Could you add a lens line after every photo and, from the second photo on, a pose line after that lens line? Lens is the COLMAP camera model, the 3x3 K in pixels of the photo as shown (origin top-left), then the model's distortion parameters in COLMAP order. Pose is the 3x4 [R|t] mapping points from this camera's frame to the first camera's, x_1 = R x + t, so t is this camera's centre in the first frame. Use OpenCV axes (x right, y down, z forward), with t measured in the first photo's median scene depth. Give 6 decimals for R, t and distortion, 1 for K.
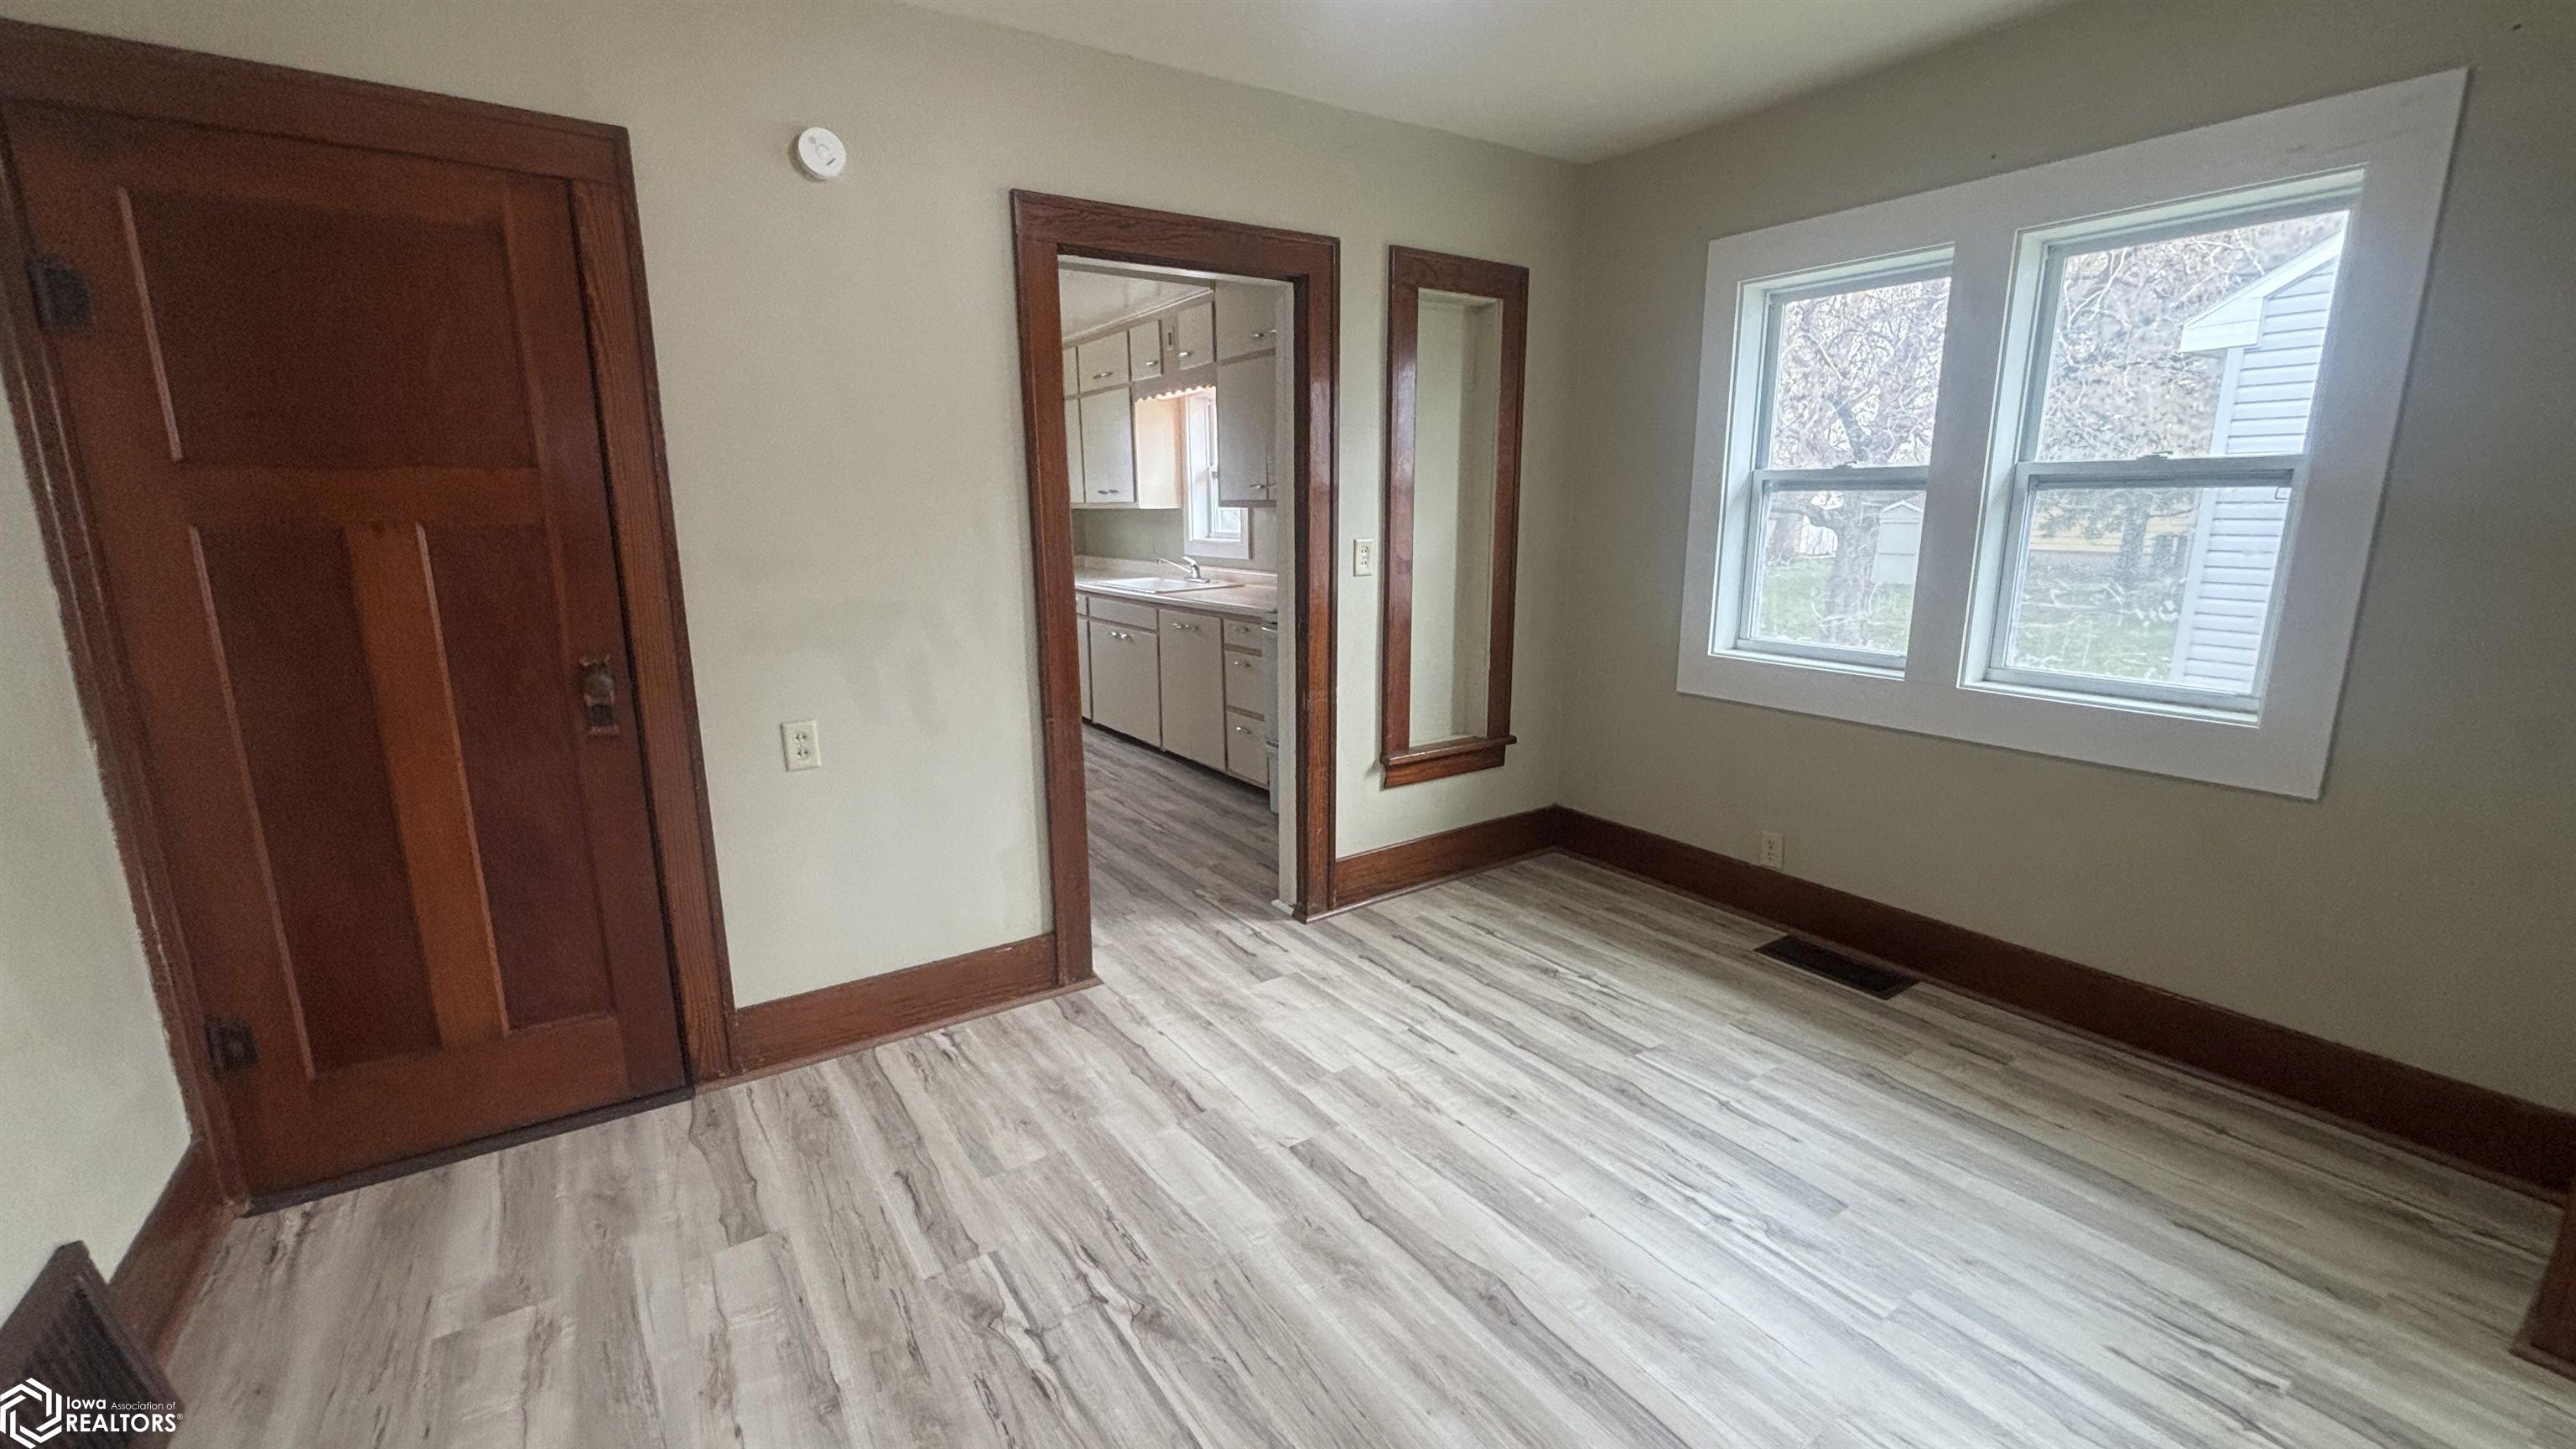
lens RADIAL K [[1036.3, 0, 1284.1], [0, 1036.3, 720.0], [0, 0, 1]] dist [-0.009088, 0.002137]
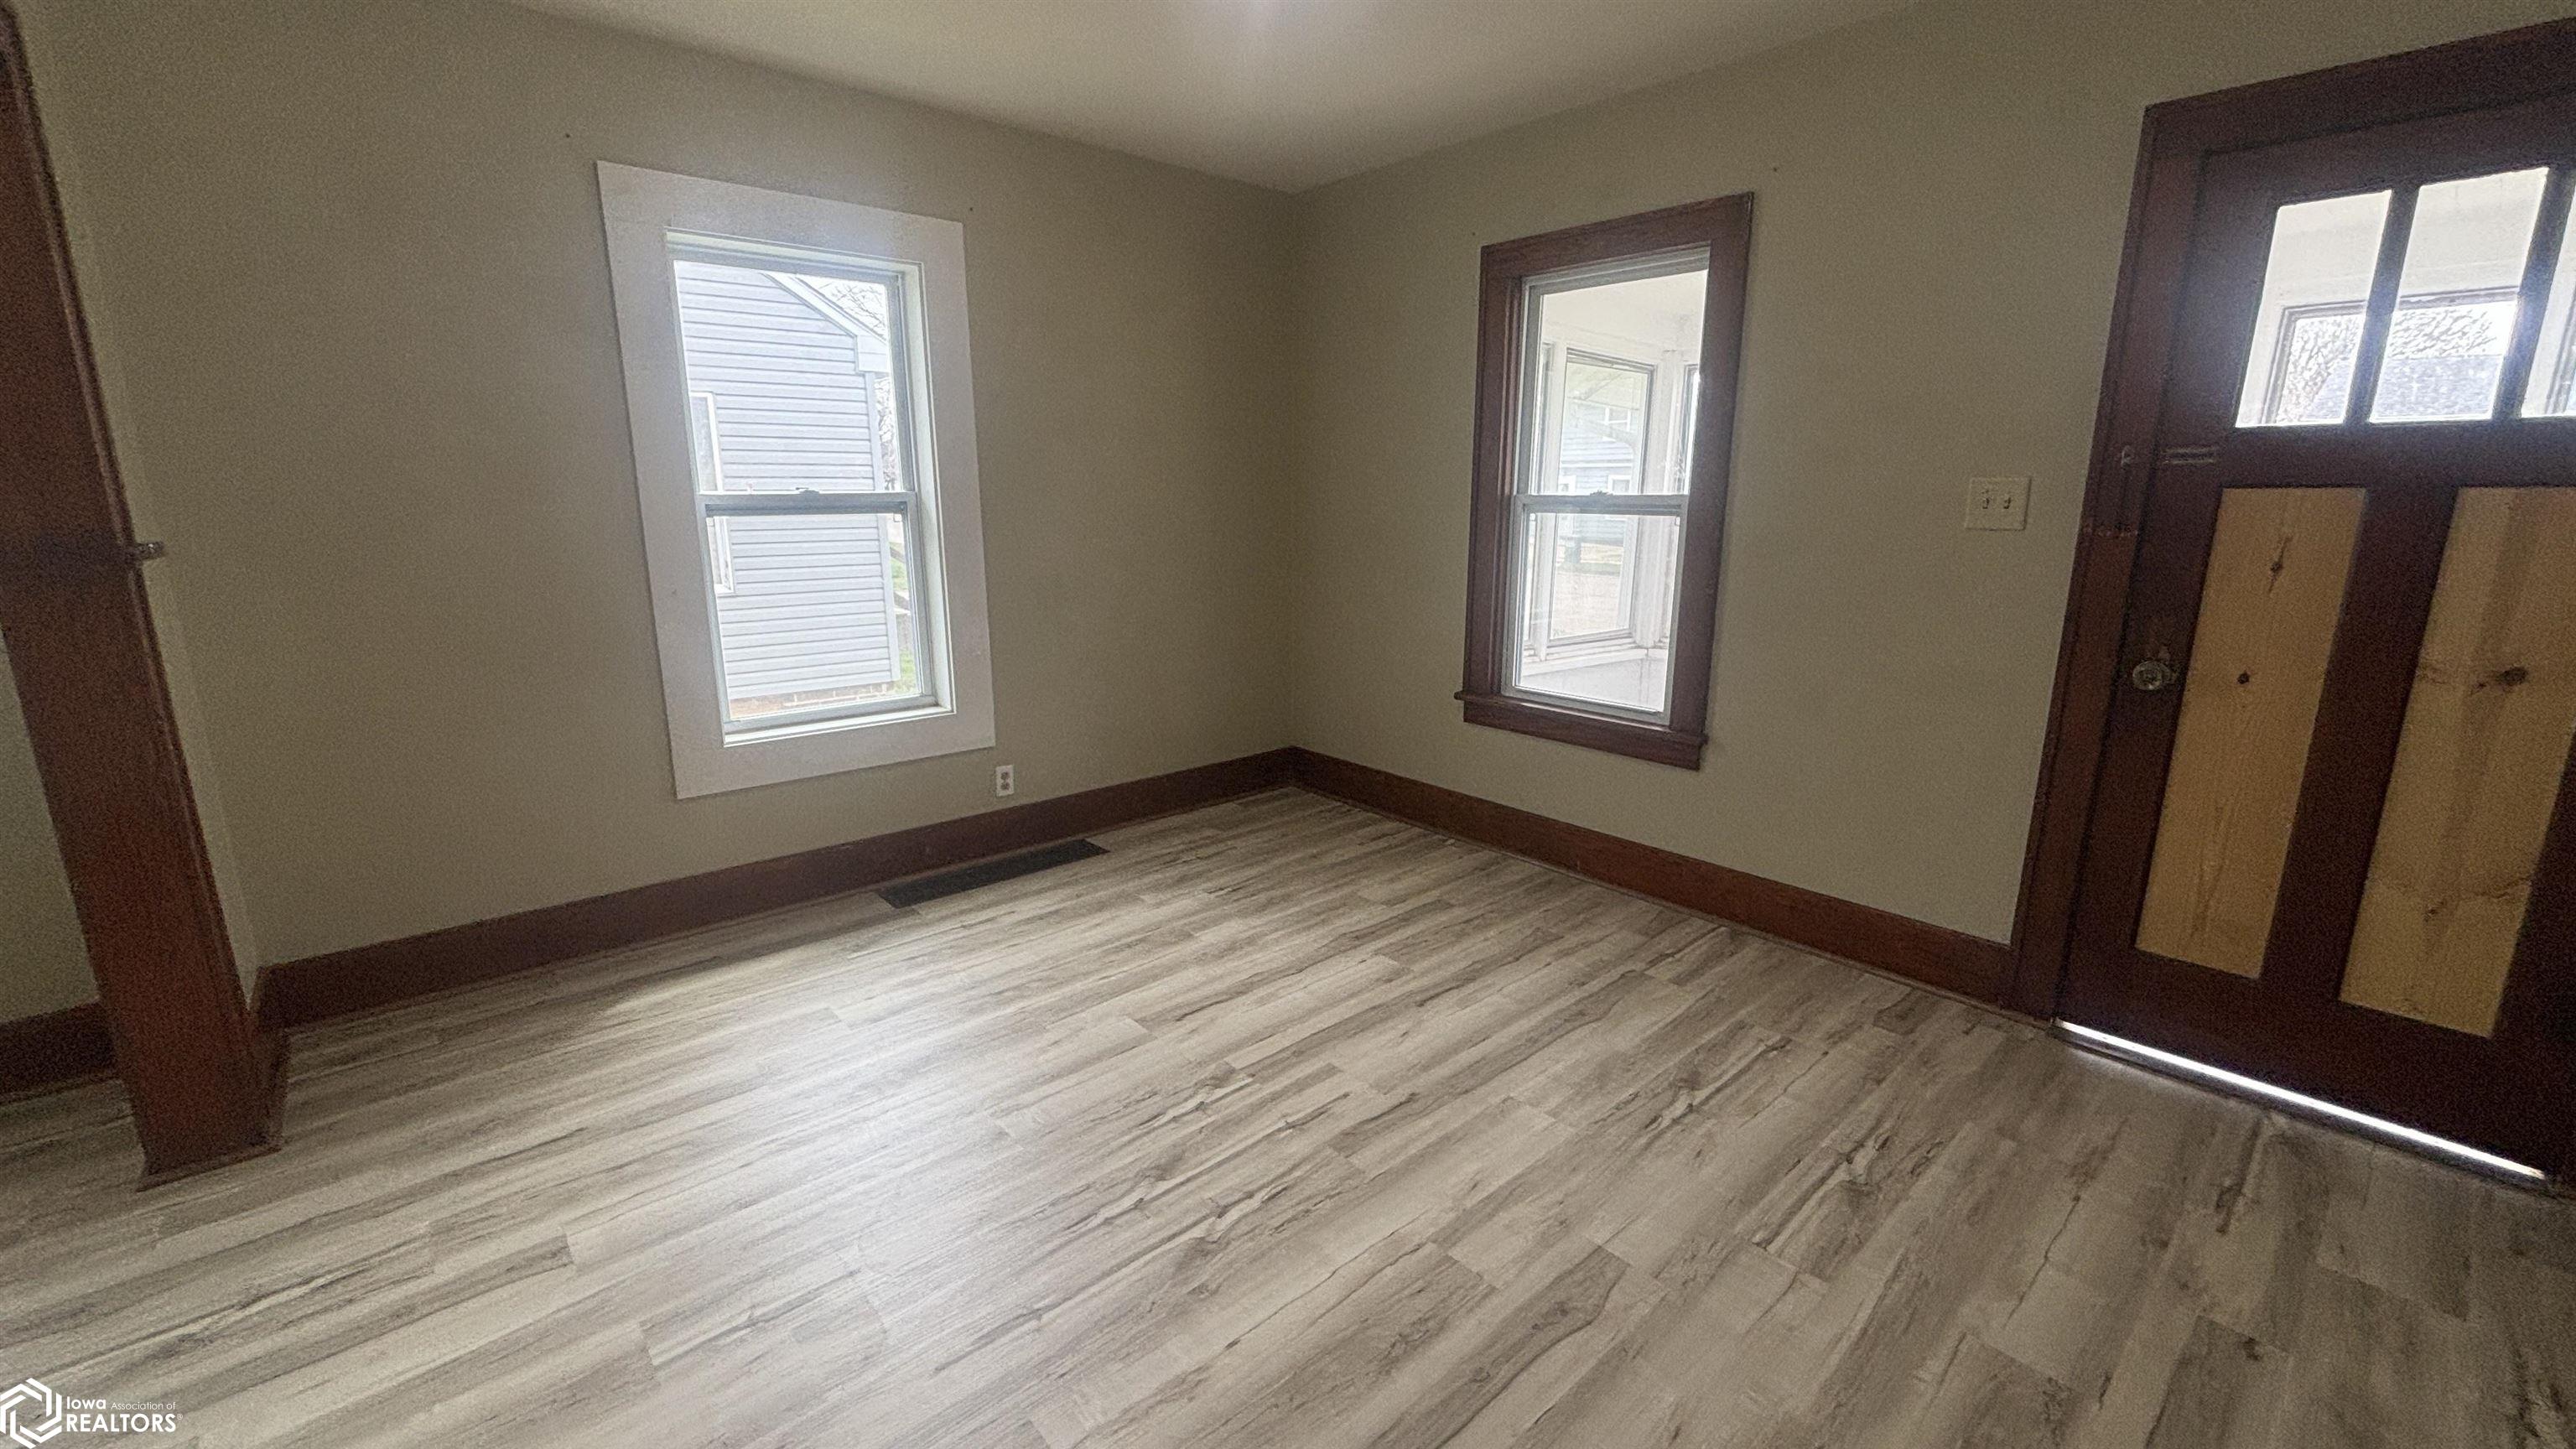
lens RADIAL K [[1036.3, 0, 1297.6], [0, 1036.3, 725.2], [0, 0, 1]] dist [-0.009088, 0.002137]
pose [[-0.142609, -0.222105, 0.964537, -0.012057], [0.207981, 0.946016, 0.248591, 0.052408], [-0.967681, 0.236057, -0.088717, -0.187107]]
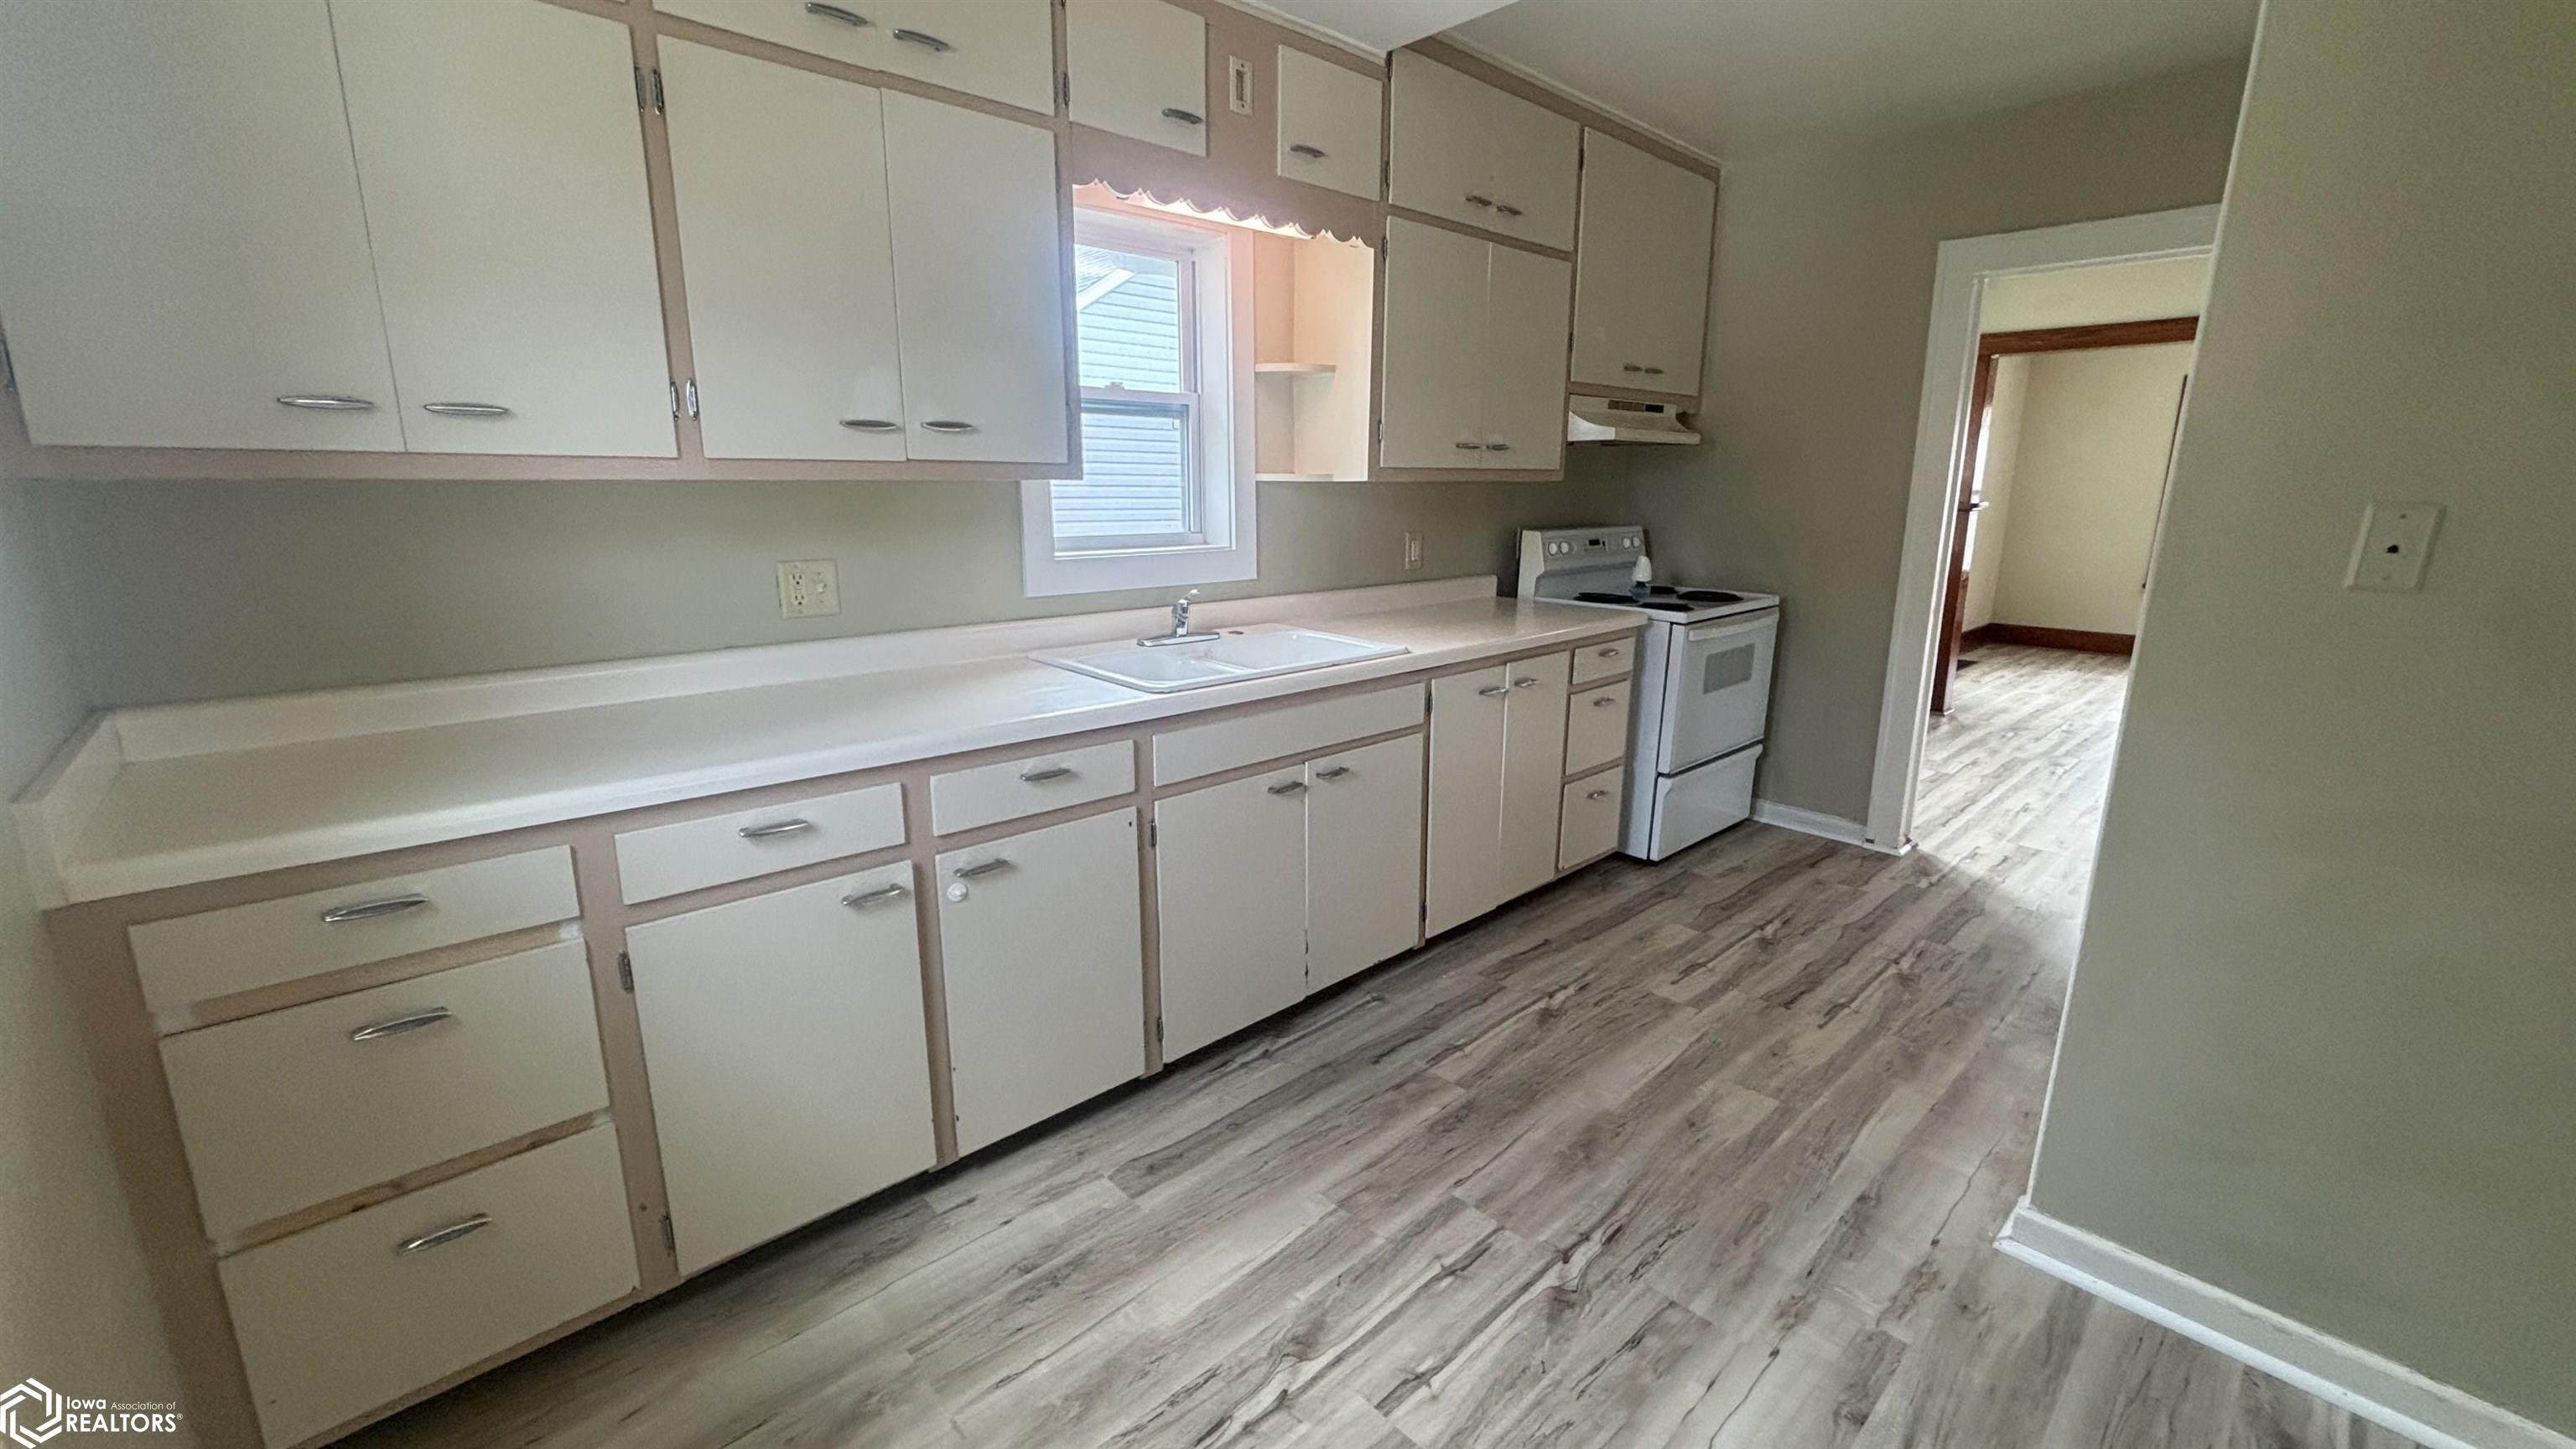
lens RADIAL K [[1036.3, 0, 1289.3], [0, 1036.3, 707.1], [0, 0, 1]] dist [-0.009088, 0.002137]
pose [[-0.158013, -0.211351, 0.964553, -1.097309], [0.202159, 0.949210, 0.241106, -0.422651], [-0.966521, 0.233091, -0.107261, 2.056539]]
